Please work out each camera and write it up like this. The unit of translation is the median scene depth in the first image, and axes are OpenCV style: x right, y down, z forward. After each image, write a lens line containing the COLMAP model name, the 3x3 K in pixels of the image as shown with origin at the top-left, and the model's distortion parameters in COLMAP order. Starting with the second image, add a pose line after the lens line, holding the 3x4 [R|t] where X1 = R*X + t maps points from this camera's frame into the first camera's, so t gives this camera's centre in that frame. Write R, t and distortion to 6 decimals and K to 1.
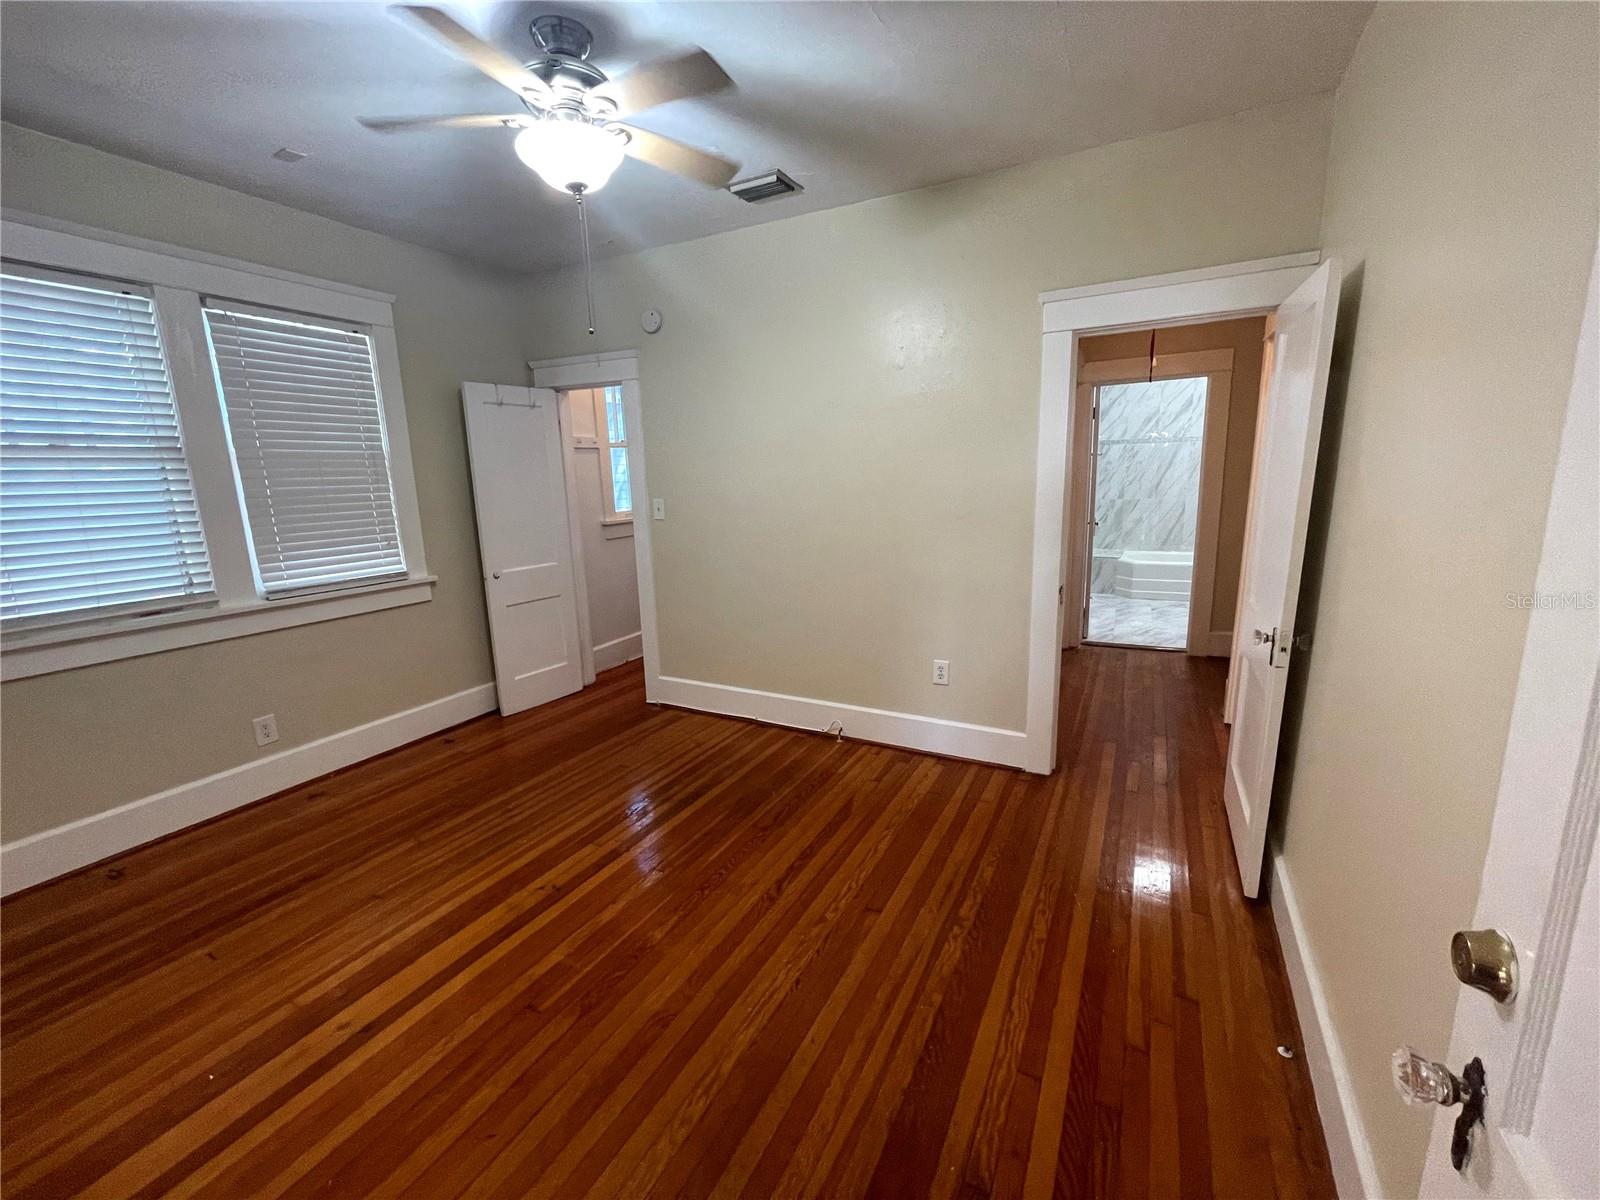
lens RADIAL K [[651.7, 0, 813.6], [0, 651.7, 597.5], [0, 0, 1]] dist [-0.003301, 0.000164]
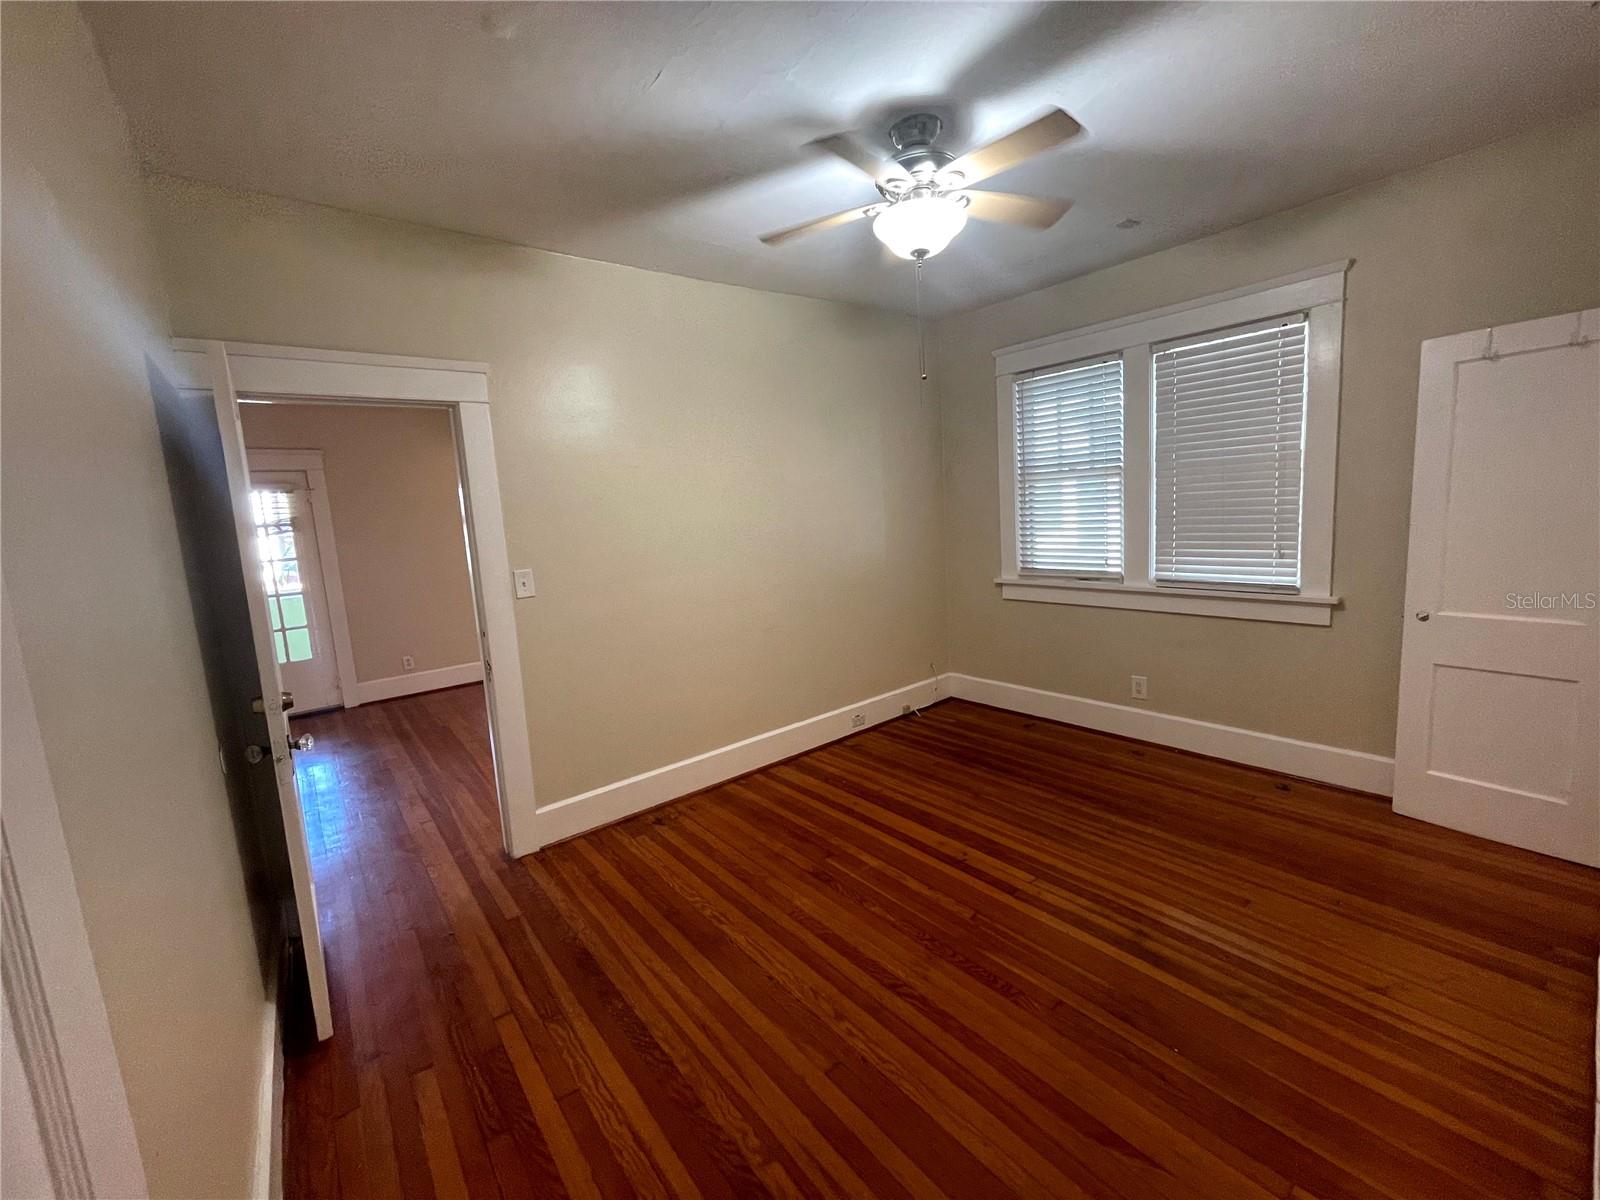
lens RADIAL K [[651.7, 0, 784.0], [0, 651.7, 598.6], [0, 0, 1]] dist [-0.003301, 0.000164]
pose [[-0.423675, 0.172084, -0.889318, 0.631768], [-0.104825, 0.965878, 0.236837, -0.221267], [0.899728, 0.193565, -0.391180, 1.004144]]
